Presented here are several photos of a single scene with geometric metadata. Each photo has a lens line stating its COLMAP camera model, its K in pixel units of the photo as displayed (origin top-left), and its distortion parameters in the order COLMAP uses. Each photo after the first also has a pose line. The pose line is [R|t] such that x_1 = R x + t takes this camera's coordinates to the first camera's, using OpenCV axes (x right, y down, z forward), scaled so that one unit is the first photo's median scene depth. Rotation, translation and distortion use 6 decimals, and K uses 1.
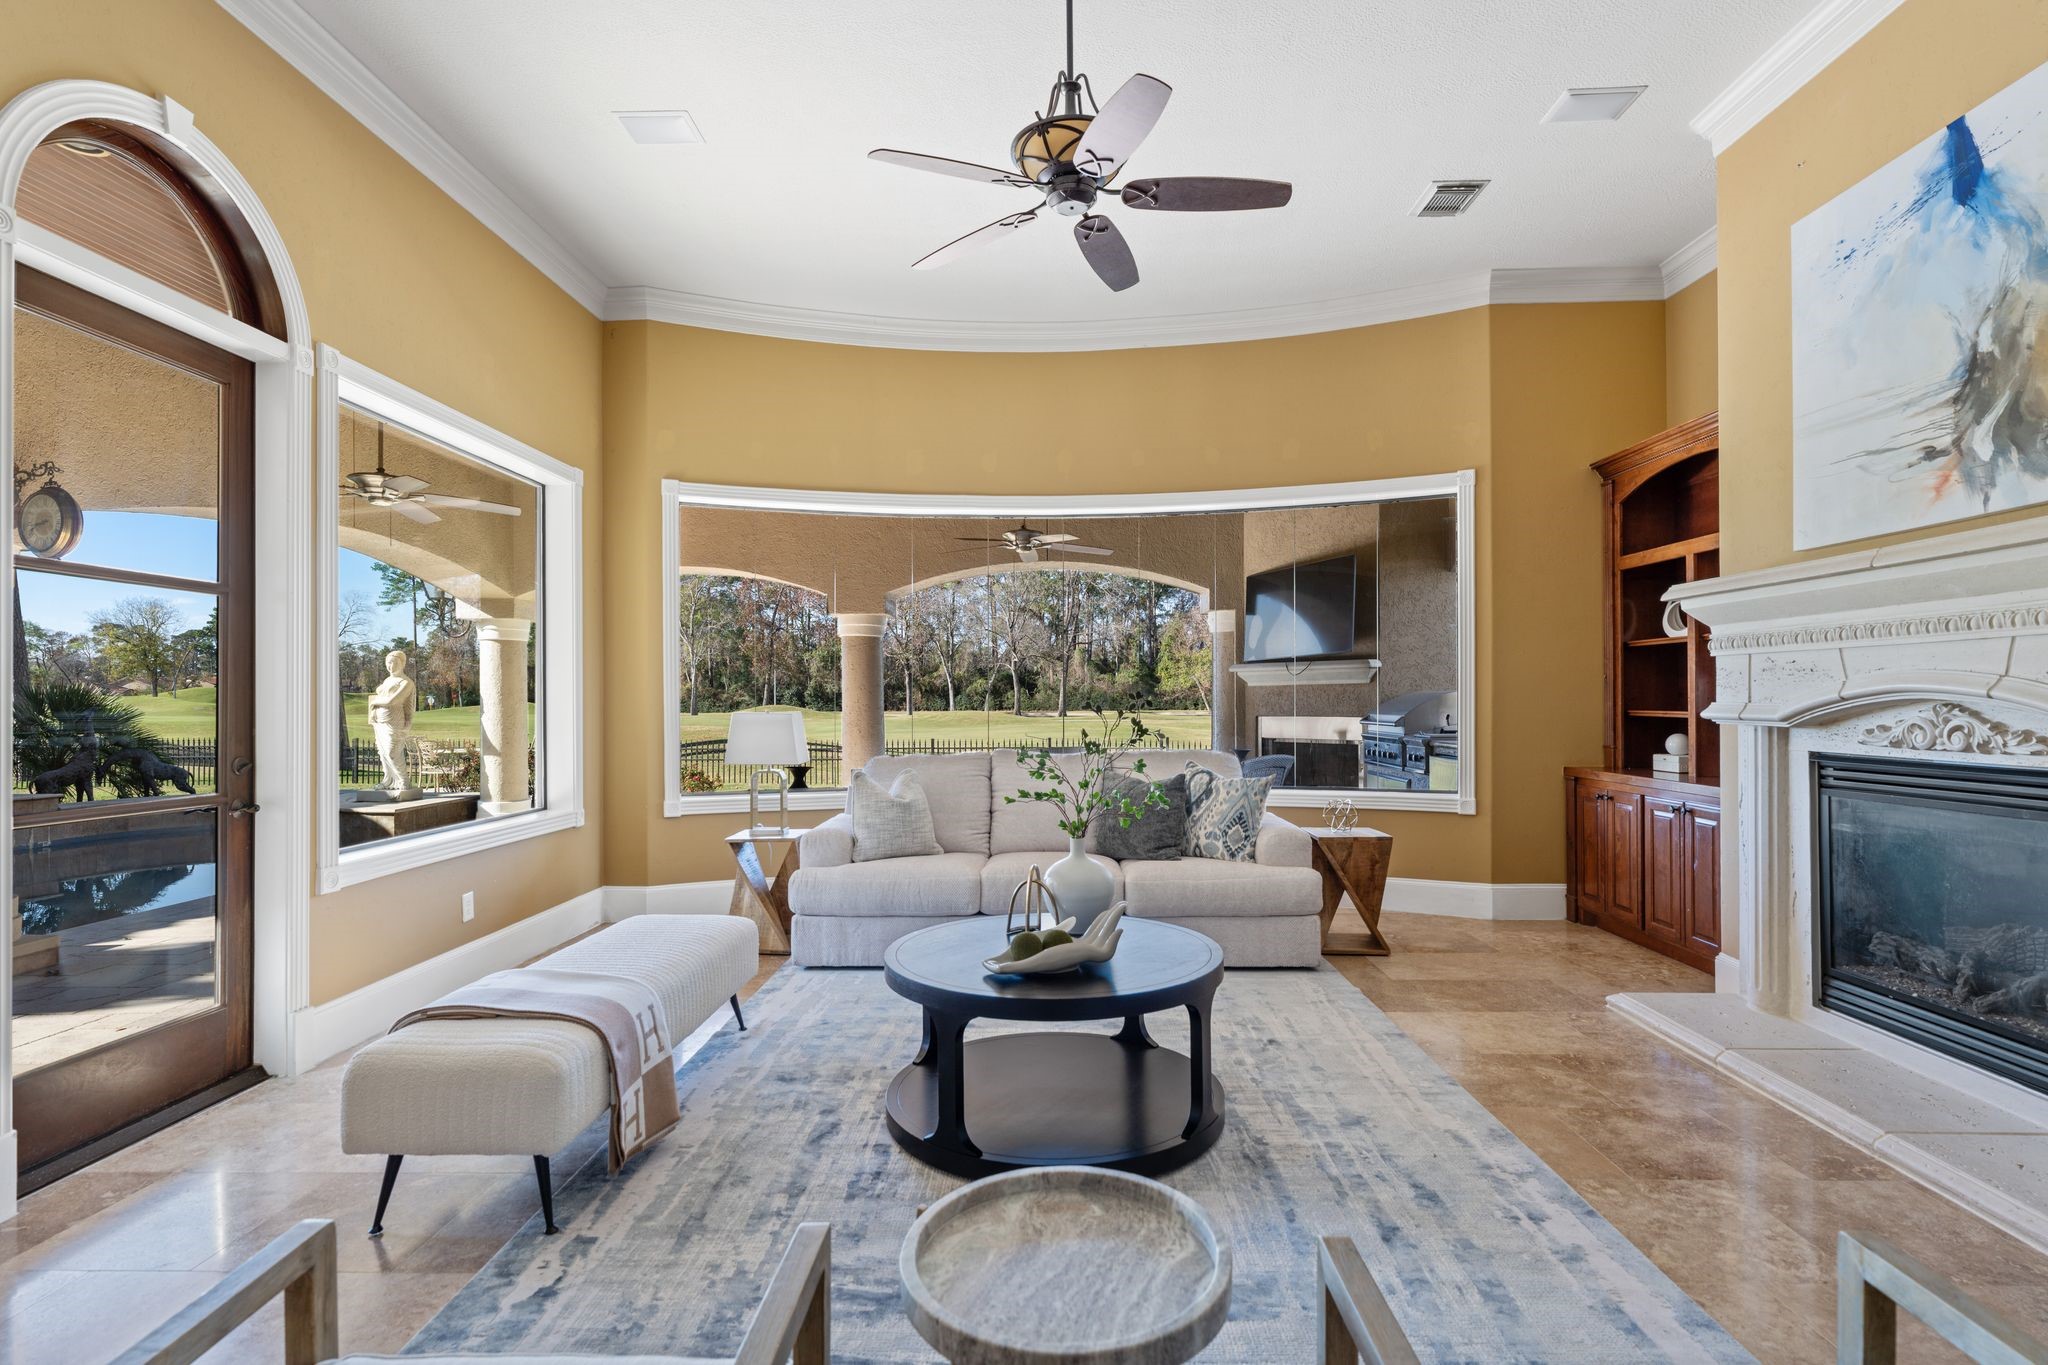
lens RADIAL K [[978.8, 0, 1019.0], [0, 978.8, 700.1], [0, 0, 1]] dist [-0.010301, 0.001092]
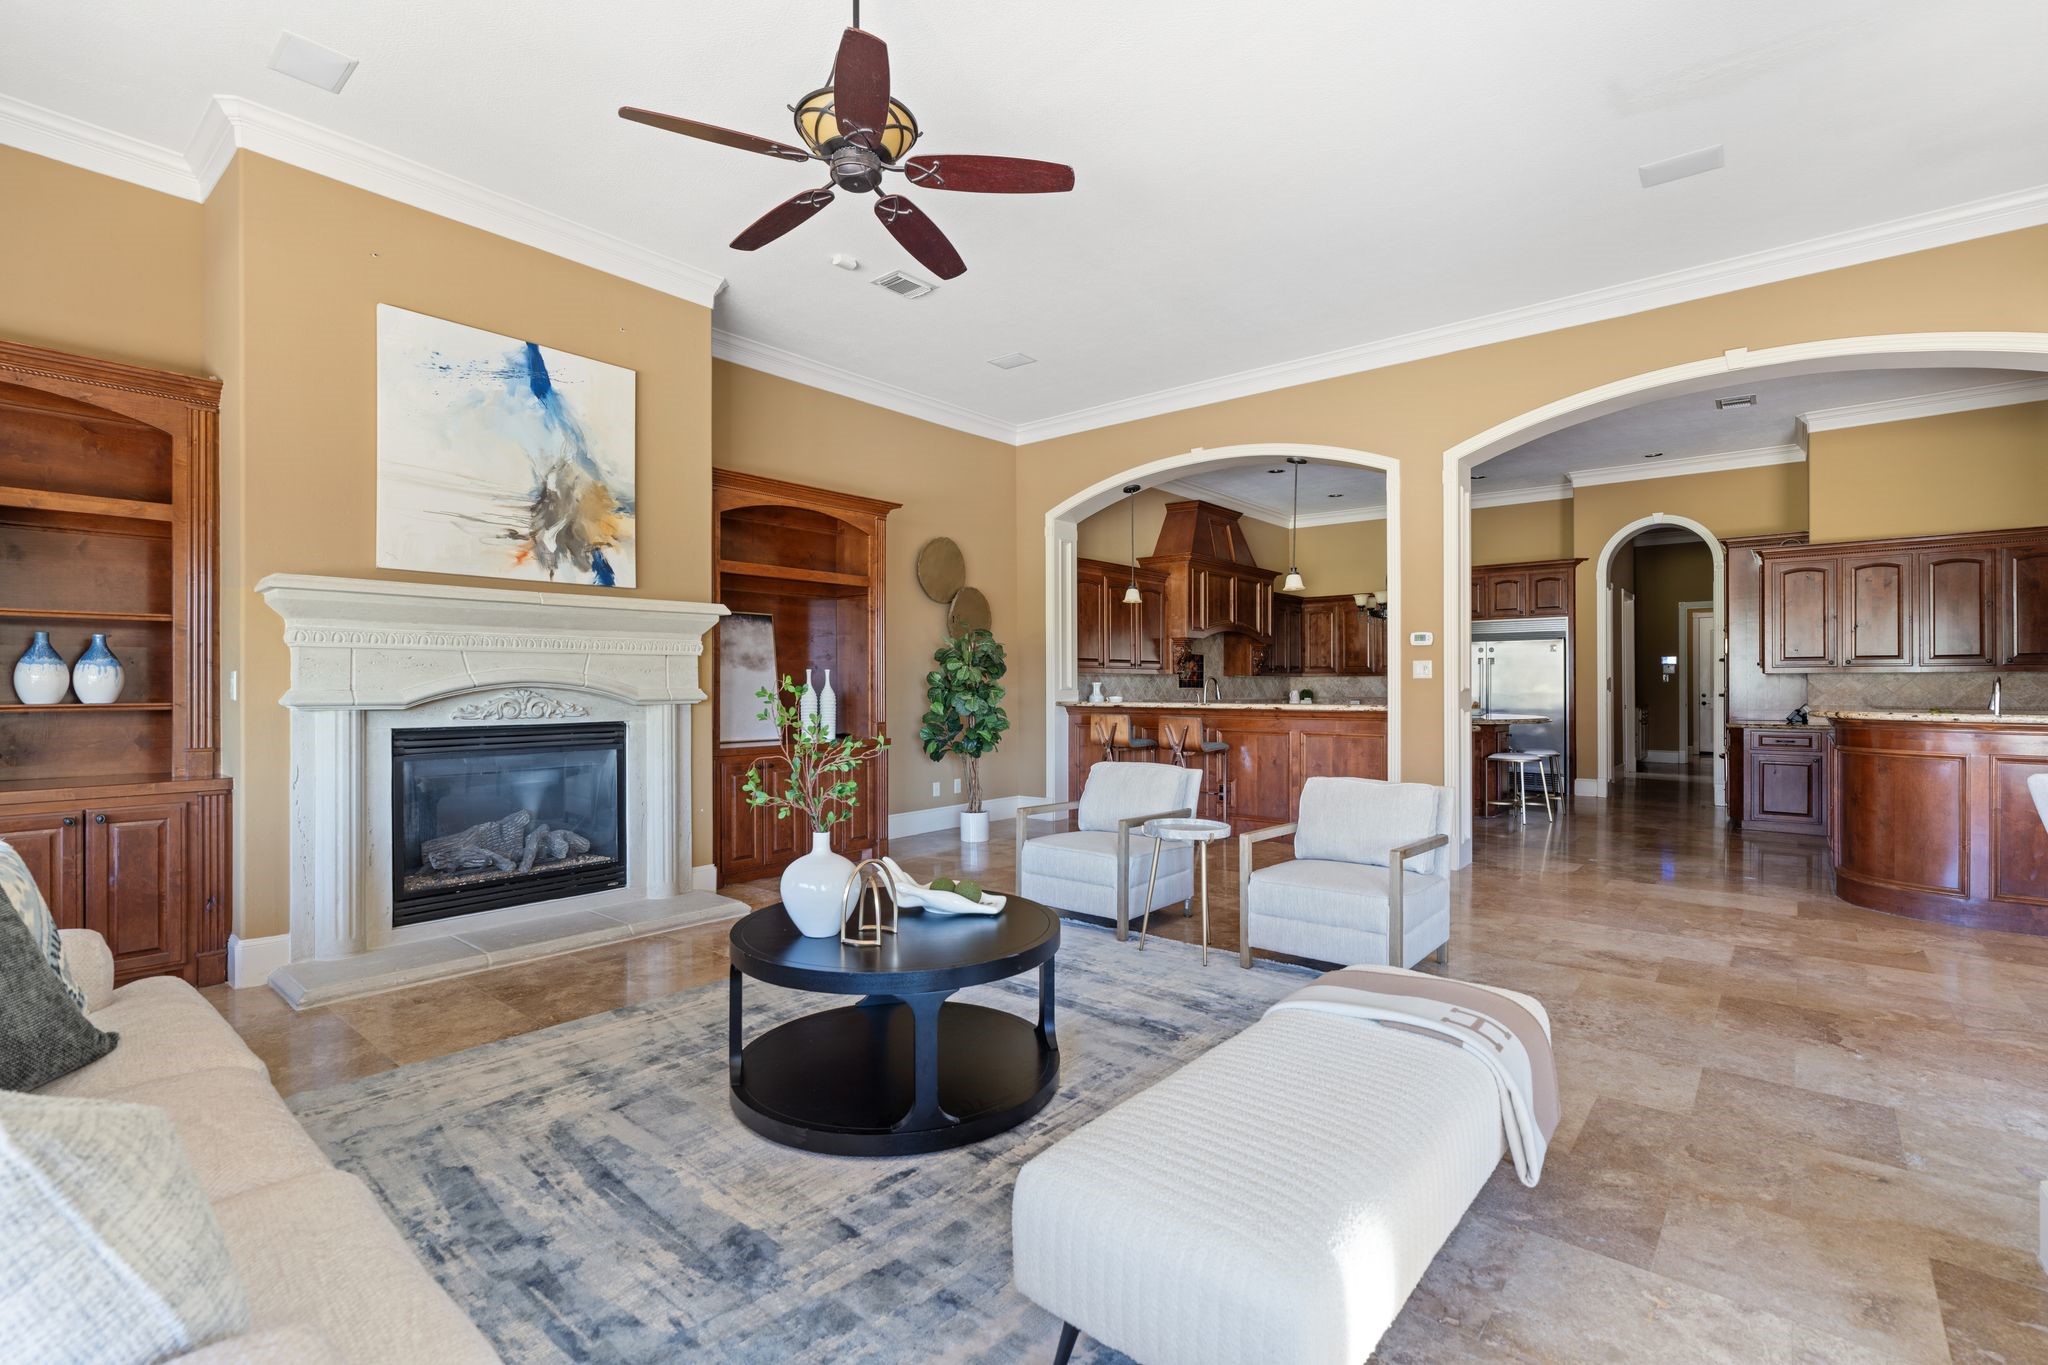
lens RADIAL K [[923.0, 0, 1021.0], [0, 923.0, 684.1], [0, 0, 1]] dist [0.001135, 0.000128]
pose [[-0.783620, 0.008018, 0.621188, -0.434855], [0.007707, 0.999965, -0.003185, 0.003717], [-0.621192, 0.002292, -0.783655, 1.084336]]
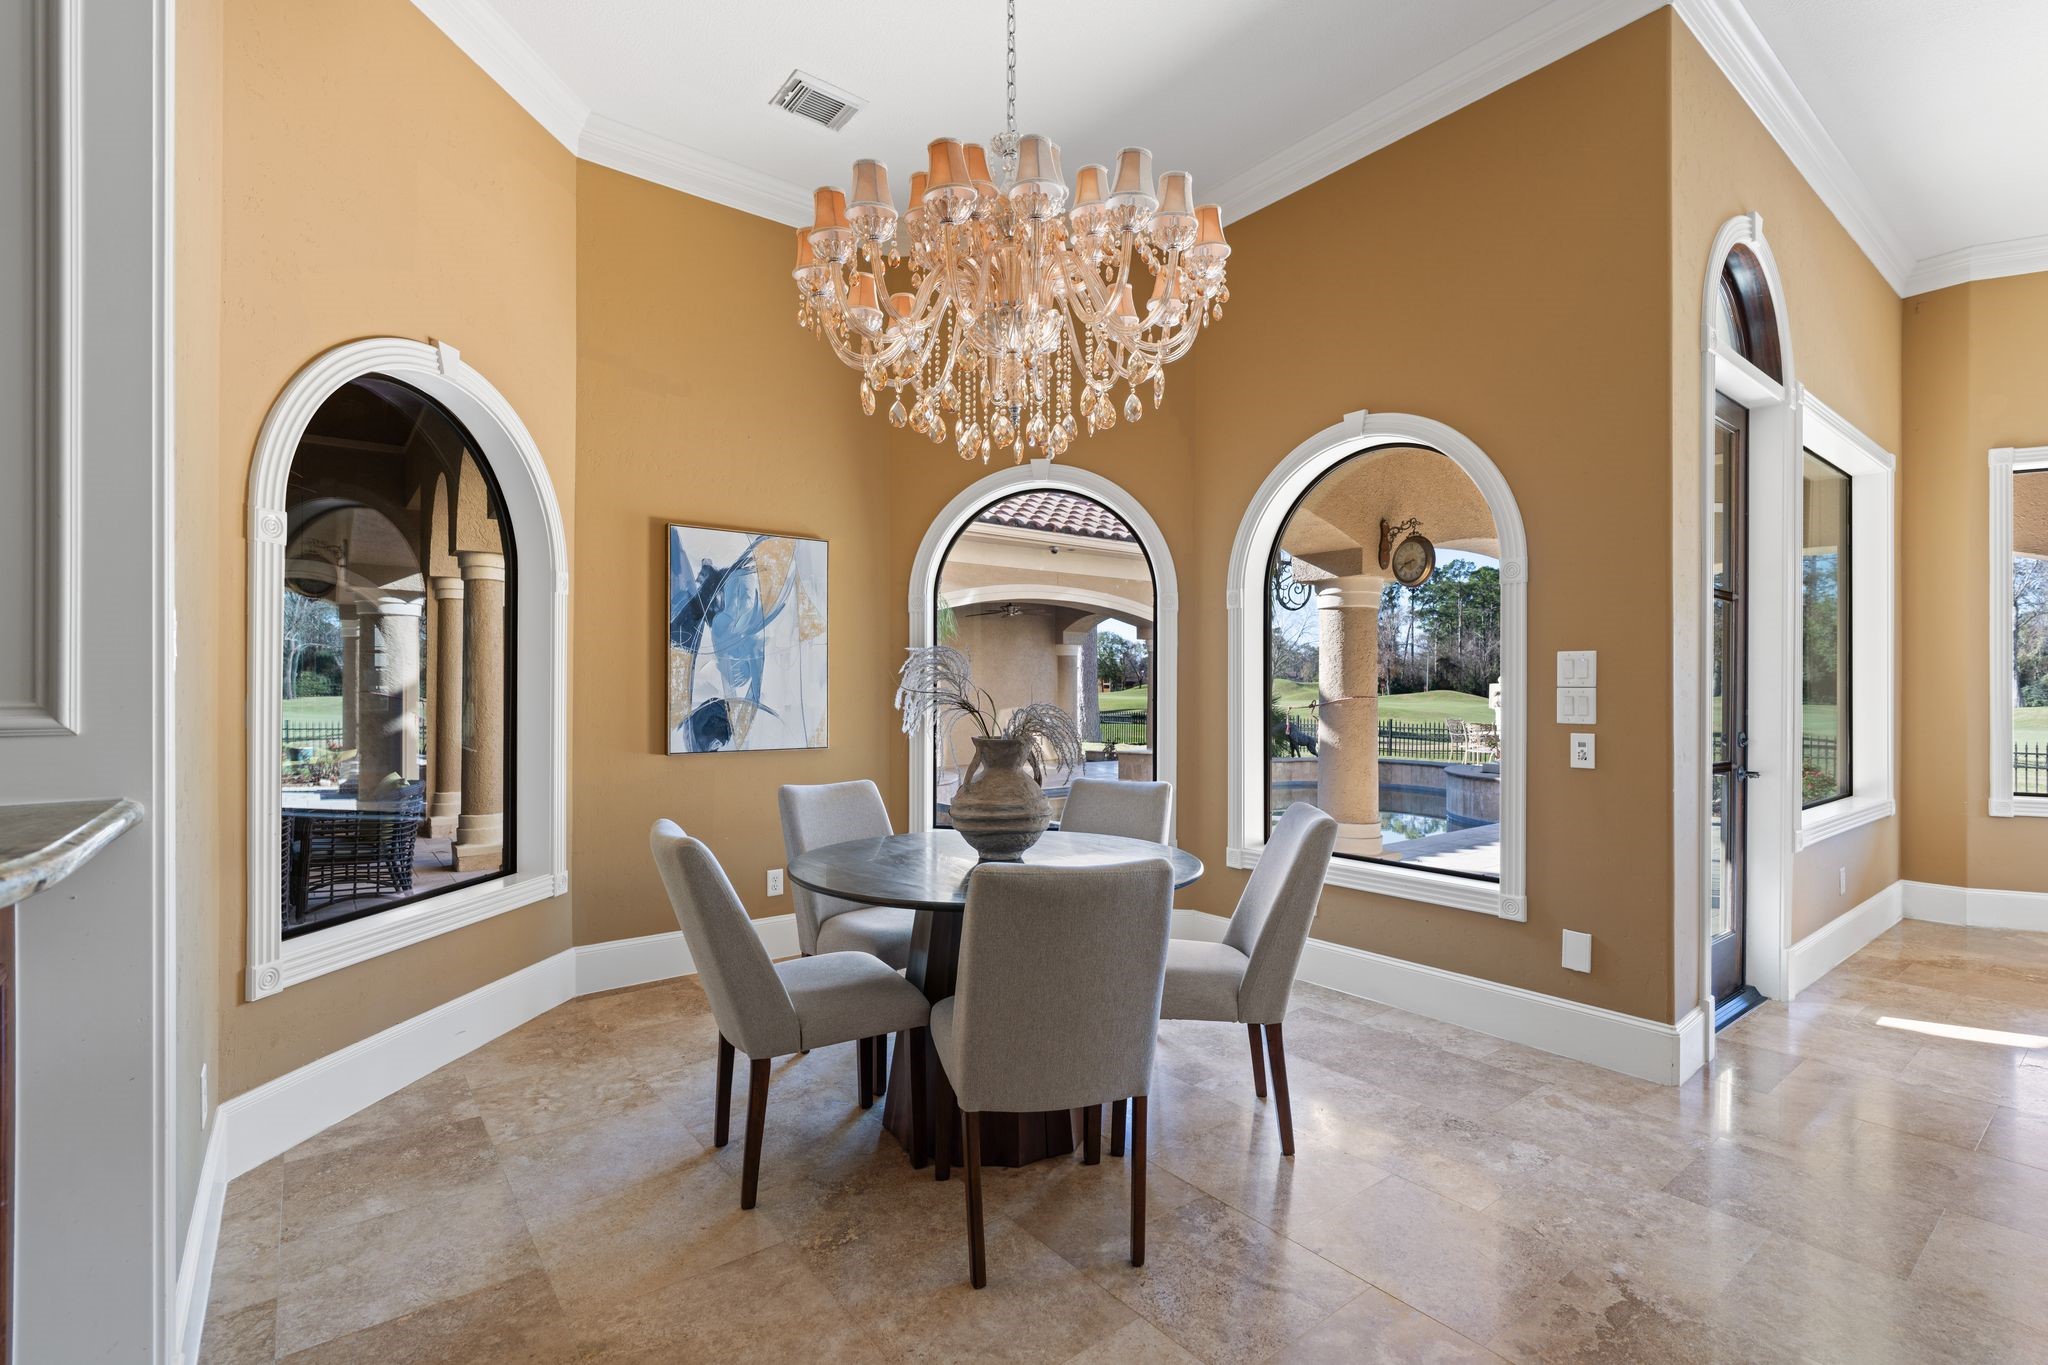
lens RADIAL K [[923.0, 0, 1026.8], [0, 923.0, 683.5], [0, 0, 1]] dist [0.001135, 0.000128]
pose [[0.639224, -0.000597, -0.769020, -0.336698], [-0.005205, 0.999973, -0.005102, 0.005969], [0.769003, 0.007264, 0.639204, -0.311777]]
